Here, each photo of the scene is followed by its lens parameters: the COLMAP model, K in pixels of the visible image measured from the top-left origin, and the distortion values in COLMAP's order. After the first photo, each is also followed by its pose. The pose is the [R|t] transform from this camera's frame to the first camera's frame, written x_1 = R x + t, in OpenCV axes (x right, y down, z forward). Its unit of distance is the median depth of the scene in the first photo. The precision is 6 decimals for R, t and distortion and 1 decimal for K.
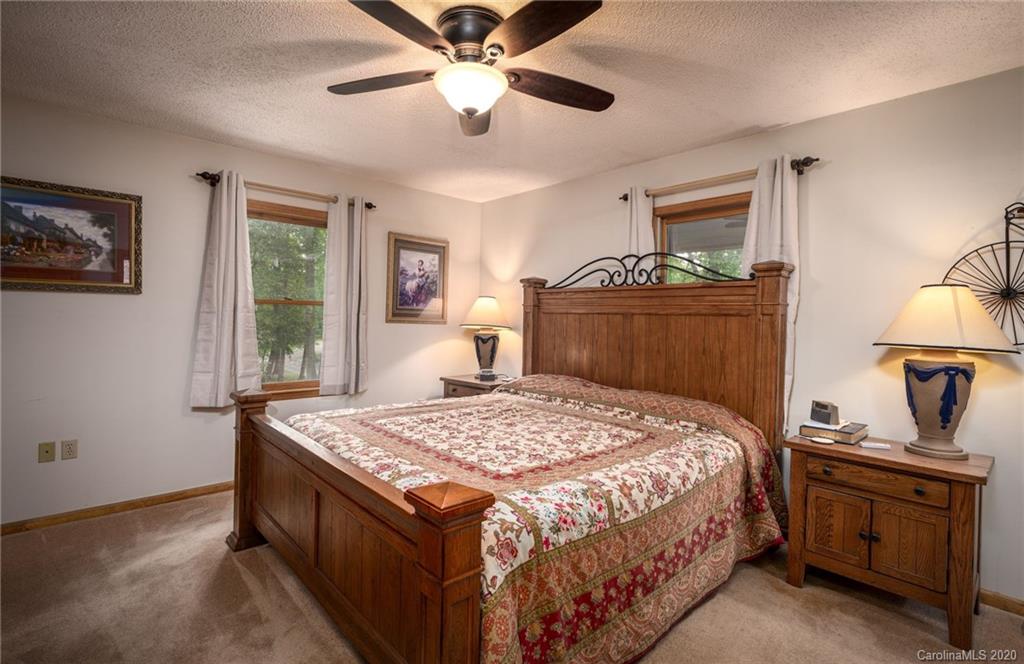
lens RADIAL K [[474.9, 0, 509.5], [0, 474.9, 326.2], [0, 0, 1]] dist [-0.004489, -0.000119]
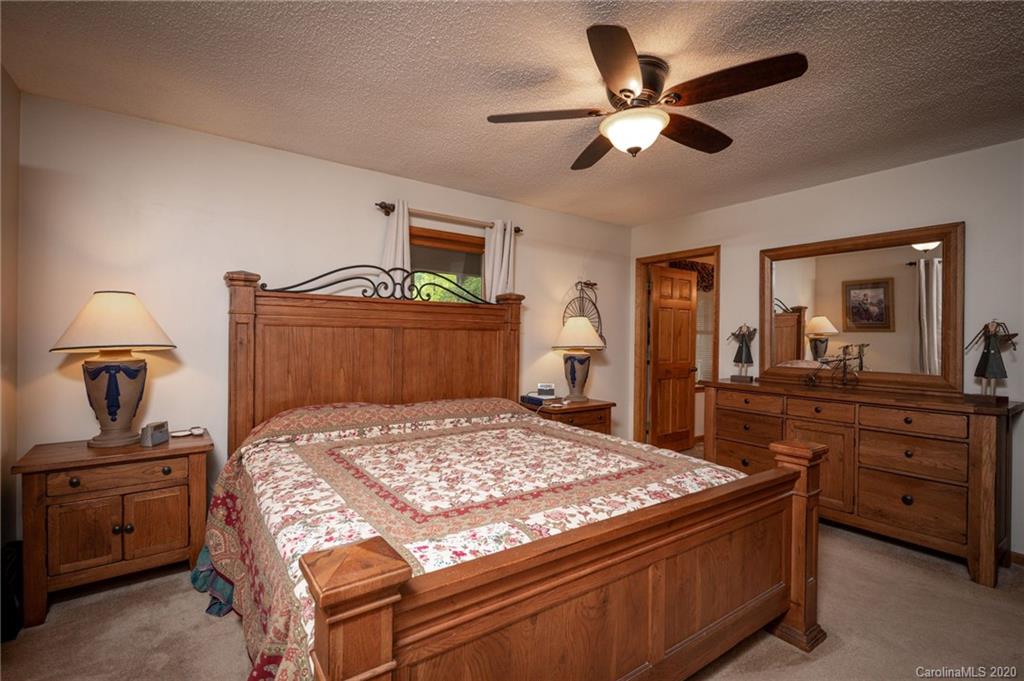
lens RADIAL K [[468.3, 0, 509.0], [0, 468.3, 338.7], [0, 0, 1]] dist [0.001101, 0.000046]
pose [[0.127734, -0.028824, 0.991390, -0.696649], [0.004051, 0.999584, 0.028541, -0.030690], [-0.991800, 0.000371, 0.127797, 0.658964]]
